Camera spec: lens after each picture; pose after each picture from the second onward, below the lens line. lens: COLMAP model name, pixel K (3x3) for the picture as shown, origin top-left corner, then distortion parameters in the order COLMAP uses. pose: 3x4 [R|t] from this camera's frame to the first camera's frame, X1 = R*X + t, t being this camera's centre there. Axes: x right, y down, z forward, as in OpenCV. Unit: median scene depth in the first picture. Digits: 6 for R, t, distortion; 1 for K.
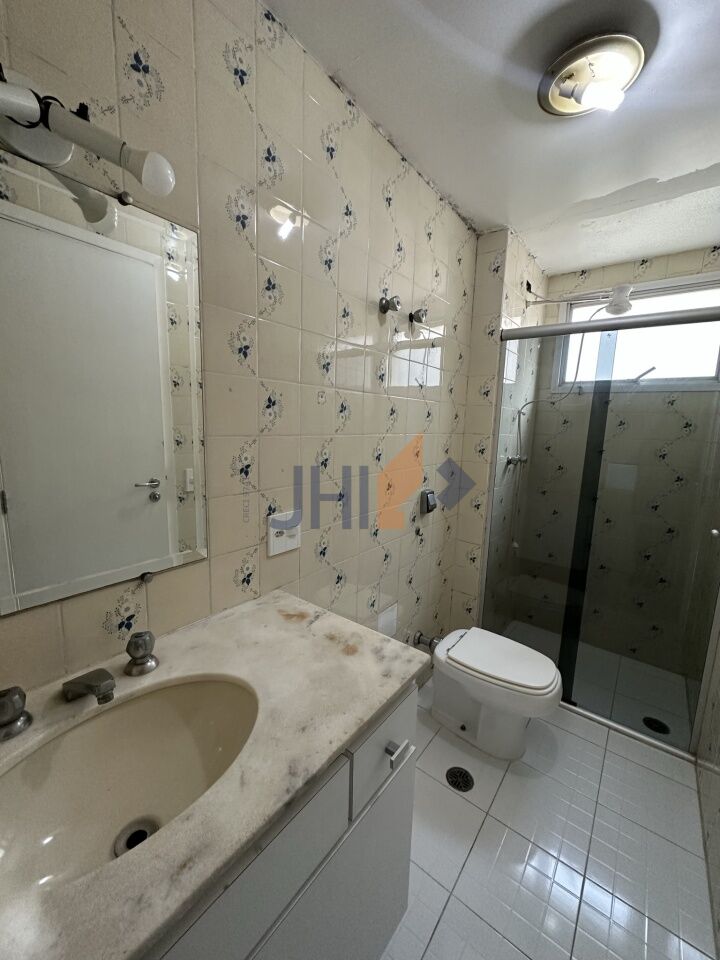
lens RADIAL K [[380.7, 0, 360.2], [0, 380.7, 479.6], [0, 0, 1]] dist [-0.003346, 0.000347]
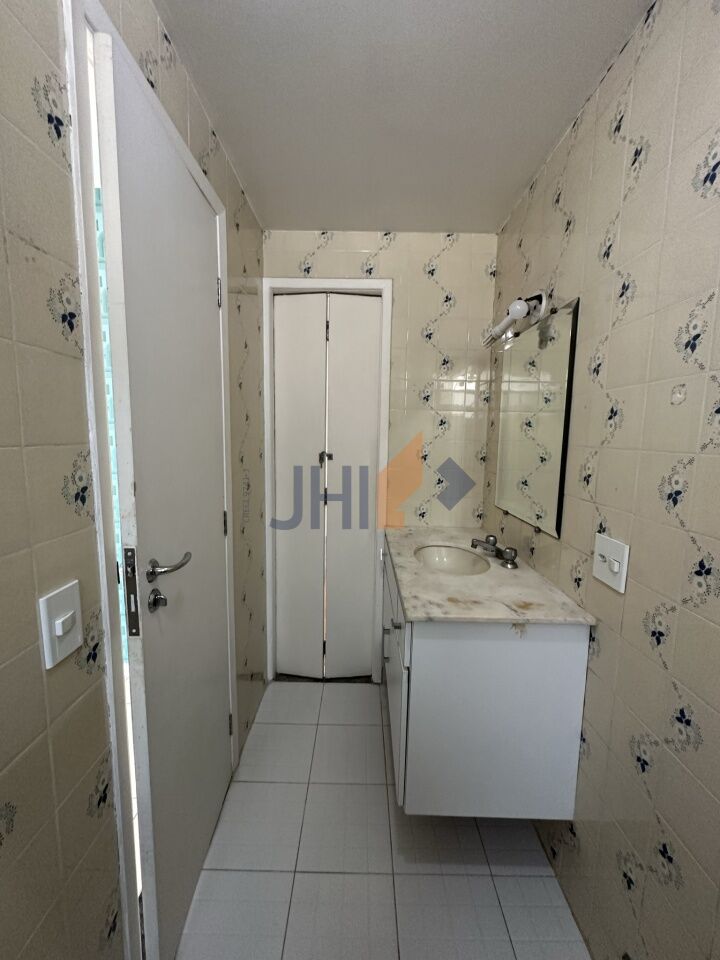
lens RADIAL K [[380.7, 0, 358.9], [0, 380.7, 480.2], [0, 0, 1]] dist [-0.003346, 0.000347]
pose [[-0.791409, 0.028736, -0.610612, 0.628706], [-0.133586, 0.966621, 0.218630, -0.123474], [0.596512, 0.254595, -0.761153, 1.039922]]
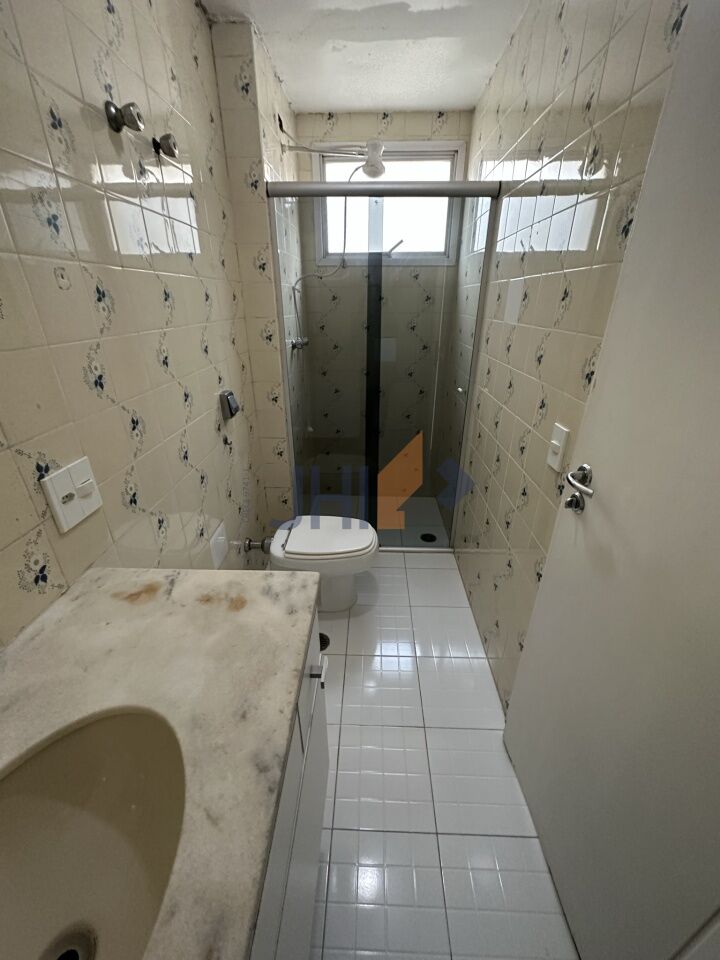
lens RADIAL K [[380.7, 0, 358.3], [0, 380.7, 479.5], [0, 0, 1]] dist [-0.003346, 0.000347]
pose [[0.810640, -0.279928, 0.514299, -0.104213], [0.115791, 0.937616, 0.327825, -0.044375], [-0.573982, -0.206197, 0.792482, 0.126532]]
